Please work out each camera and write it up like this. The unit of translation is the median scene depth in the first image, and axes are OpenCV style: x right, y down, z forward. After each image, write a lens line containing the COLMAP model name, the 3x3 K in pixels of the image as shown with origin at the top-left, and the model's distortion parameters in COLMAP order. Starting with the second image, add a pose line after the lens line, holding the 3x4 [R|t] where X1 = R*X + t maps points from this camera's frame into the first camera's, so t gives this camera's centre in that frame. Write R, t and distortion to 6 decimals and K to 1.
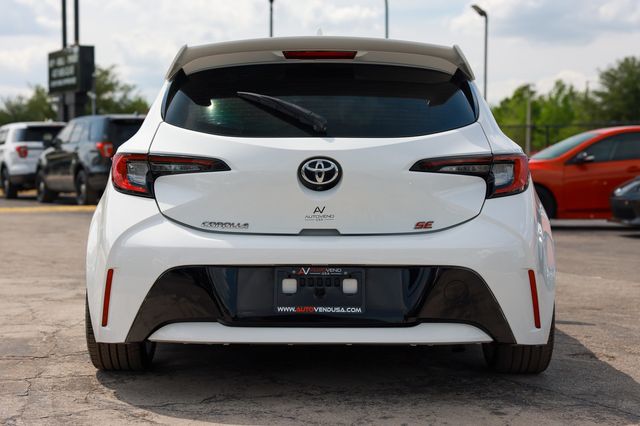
lens RADIAL K [[1173.7, 0, 306.3], [0, 1173.7, 211.2], [0, 0, 1]] dist [0.180680, -0.129147]
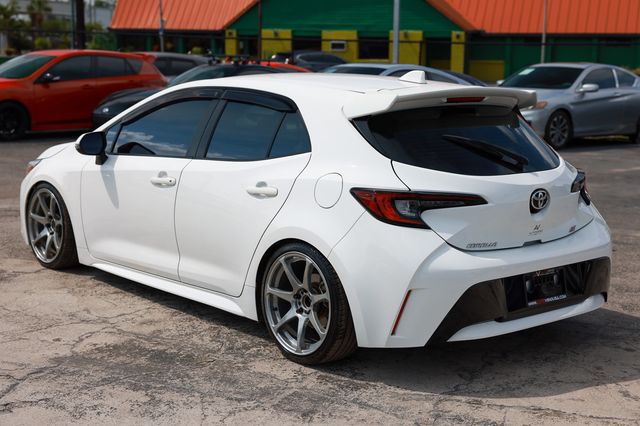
lens RADIAL K [[981.6, 0, 320.0], [0, 981.6, 213.0], [0, 0, 1]] dist [0.126302, -0.036434]
pose [[0.754663, -0.097149, 0.648881, -0.884338], [0.012265, 0.990893, 0.134090, -0.167558], [-0.655998, -0.093234, 0.748982, 0.296277]]
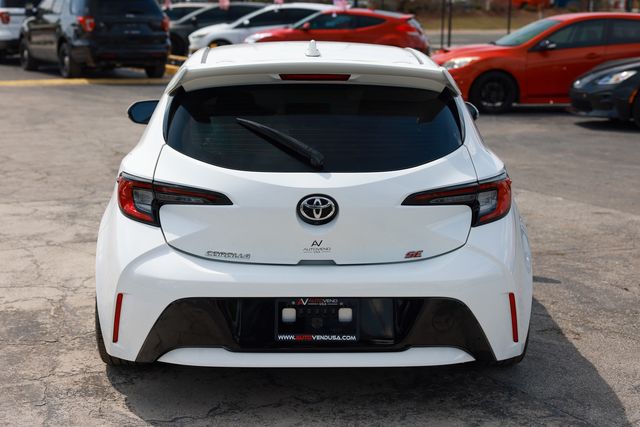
lens RADIAL K [[1105.9, 0, 320.0], [0, 1105.9, 213.5], [0, 0, 1]] dist [0.123489, 0.100063]
pose [[0.999265, -0.002452, 0.038252, -0.023388], [-0.003143, 0.989348, 0.145537, -0.167022], [-0.038202, -0.145550, 0.988613, 0.011079]]
